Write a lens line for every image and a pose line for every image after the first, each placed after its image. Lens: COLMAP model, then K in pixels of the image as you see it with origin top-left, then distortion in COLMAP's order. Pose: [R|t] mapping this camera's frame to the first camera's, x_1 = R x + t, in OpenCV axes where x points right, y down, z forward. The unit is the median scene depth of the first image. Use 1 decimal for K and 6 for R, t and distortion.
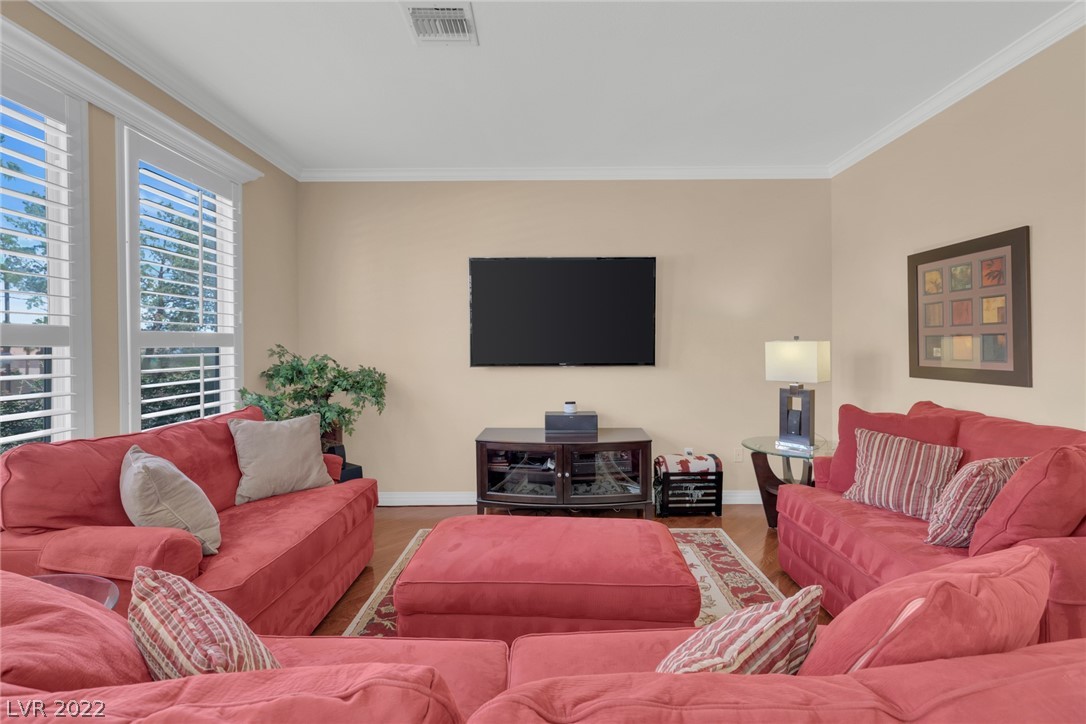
lens RADIAL K [[484.8, 0, 545.6], [0, 484.8, 355.4], [0, 0, 1]] dist [0.001183, 0.000297]
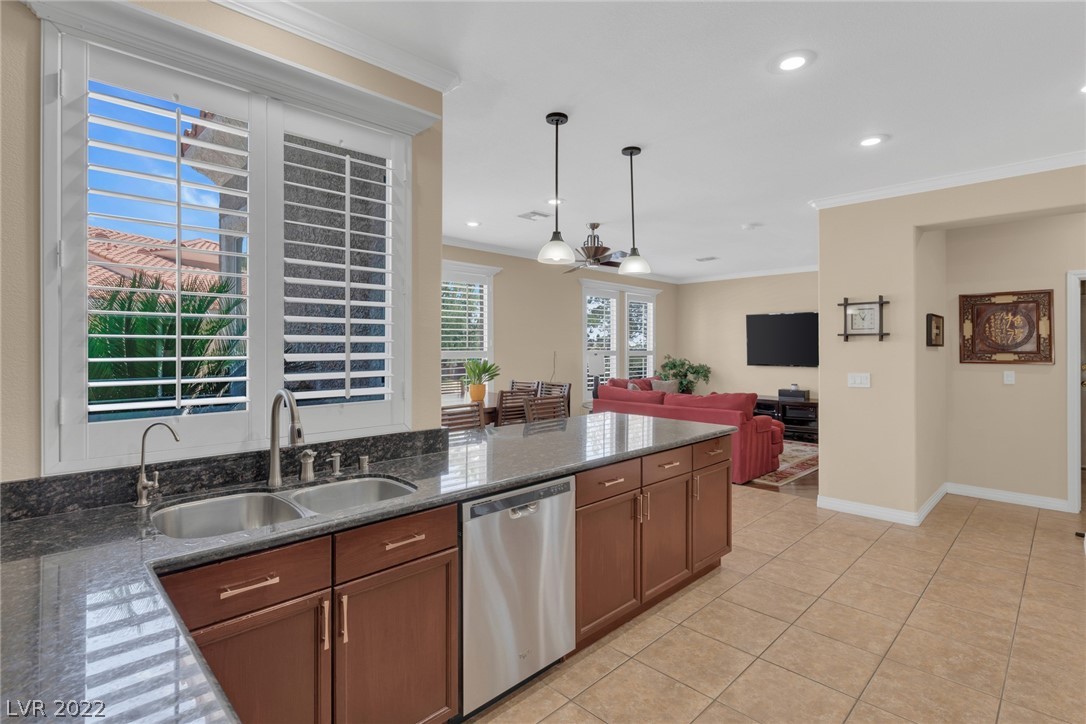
lens RADIAL K [[520.2, 0, 557.4], [0, 520.2, 346.9], [0, 0, 1]] dist [-0.001148, -0.000122]
pose [[0.721284, 0.003594, -0.692630, 0.929556], [-0.017755, 0.999754, -0.013302, -0.014324], [0.692411, 0.021893, 0.721171, -1.381623]]
